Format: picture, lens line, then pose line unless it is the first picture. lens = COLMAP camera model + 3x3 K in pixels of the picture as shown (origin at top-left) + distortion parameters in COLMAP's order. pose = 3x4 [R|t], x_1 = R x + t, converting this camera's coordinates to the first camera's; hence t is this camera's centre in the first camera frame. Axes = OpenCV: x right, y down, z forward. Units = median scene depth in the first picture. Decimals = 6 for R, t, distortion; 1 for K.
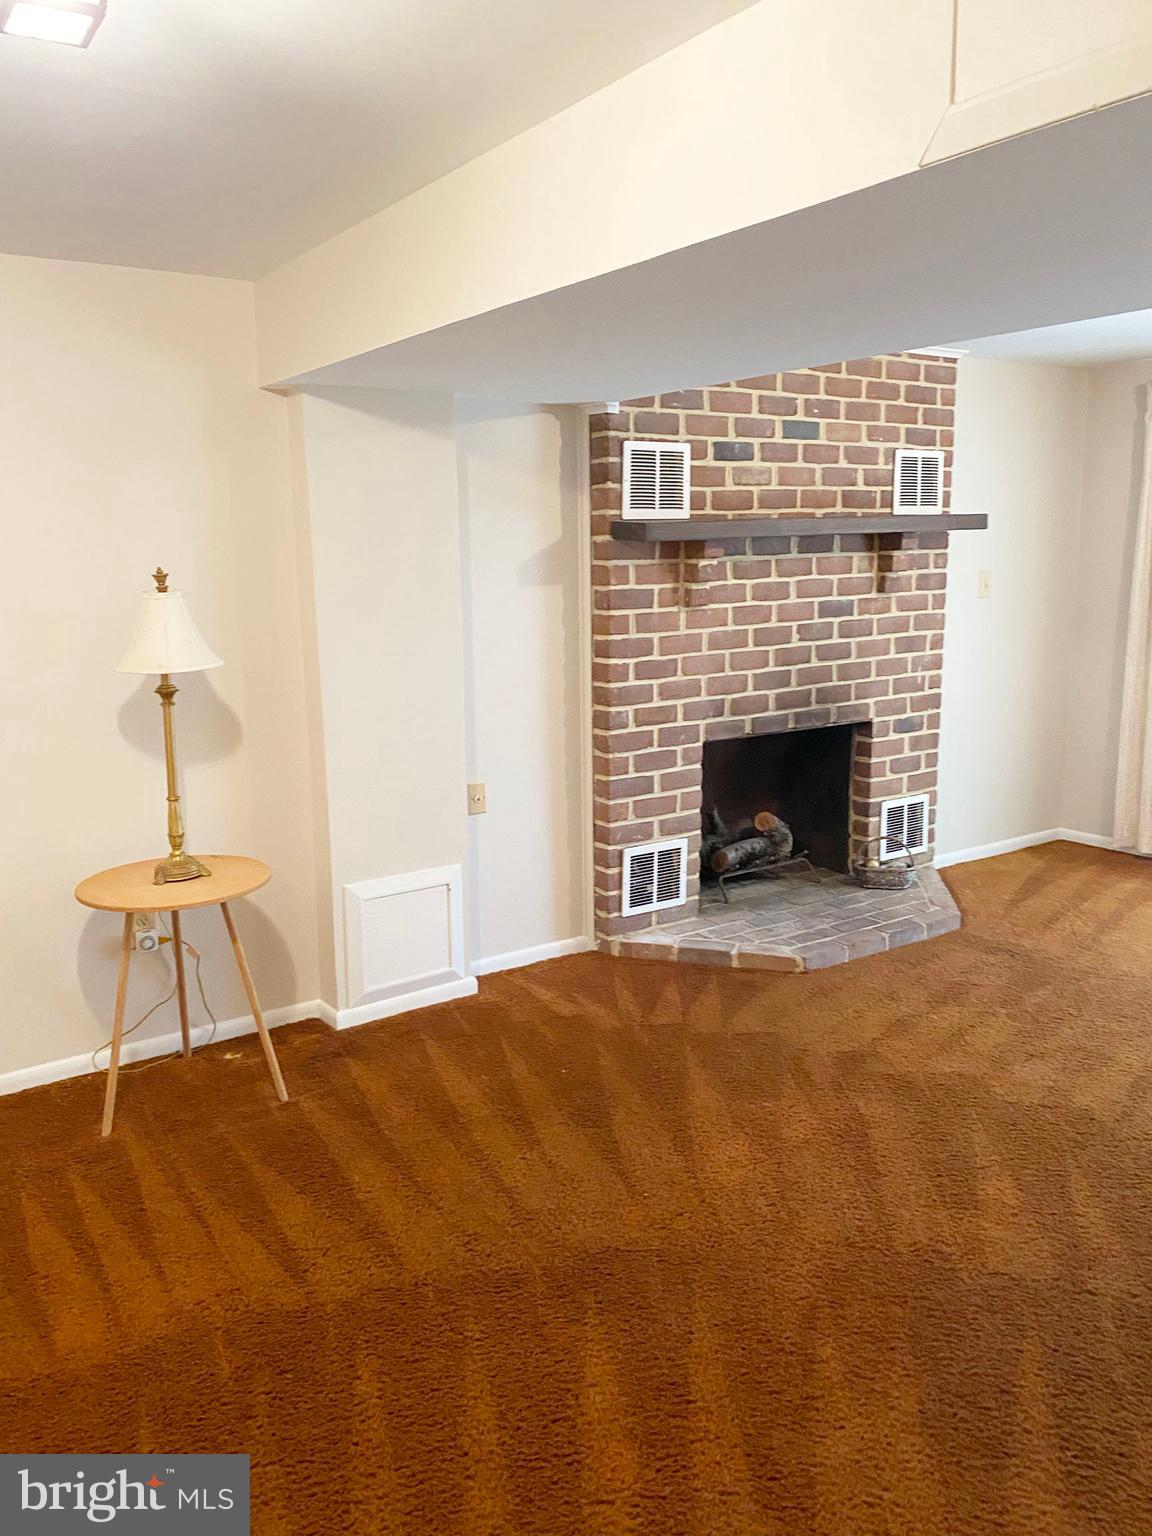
lens RADIAL K [[1204.3, 0, 574.6], [0, 1204.3, 739.1], [0, 0, 1]] dist [0.045318, -0.006764]
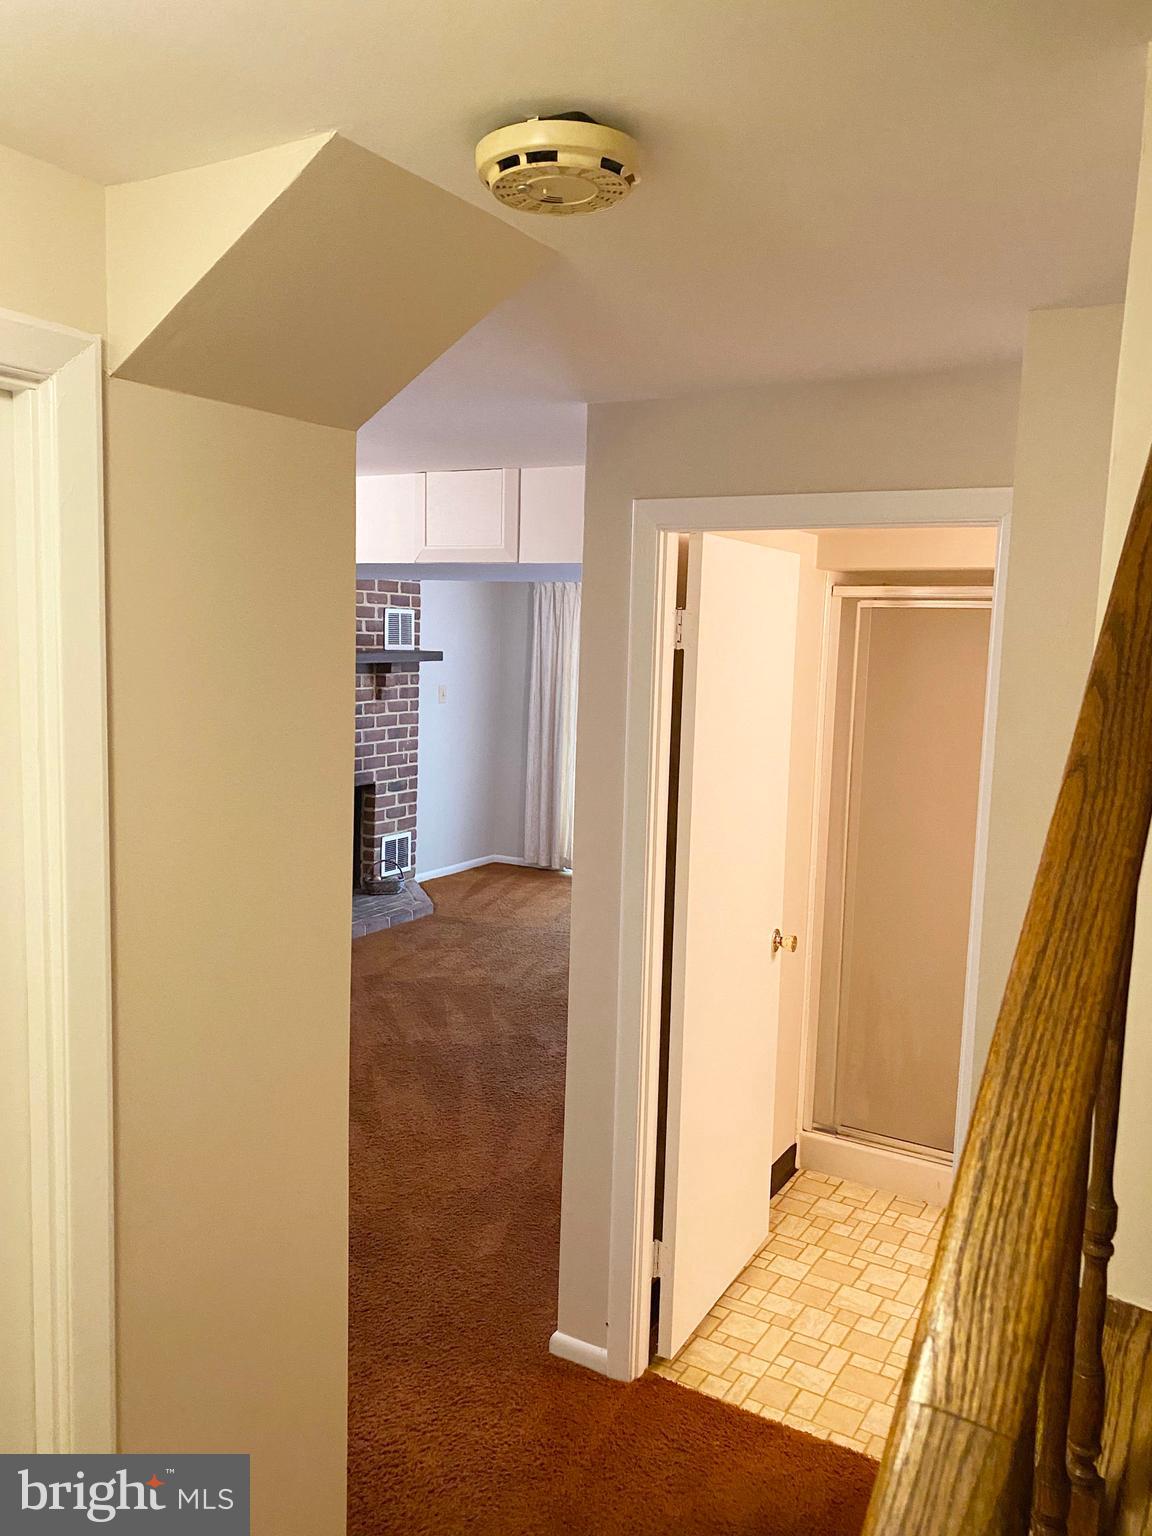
lens RADIAL K [[1204.3, 0, 574.6], [0, 1204.3, 739.1], [0, 0, 1]] dist [0.045318, -0.006764]
pose [[0.907166, -0.004701, 0.420747, -0.163096], [0.035163, 0.997287, -0.064672, 0.035975], [-0.419301, 0.073463, 0.904870, -0.480806]]
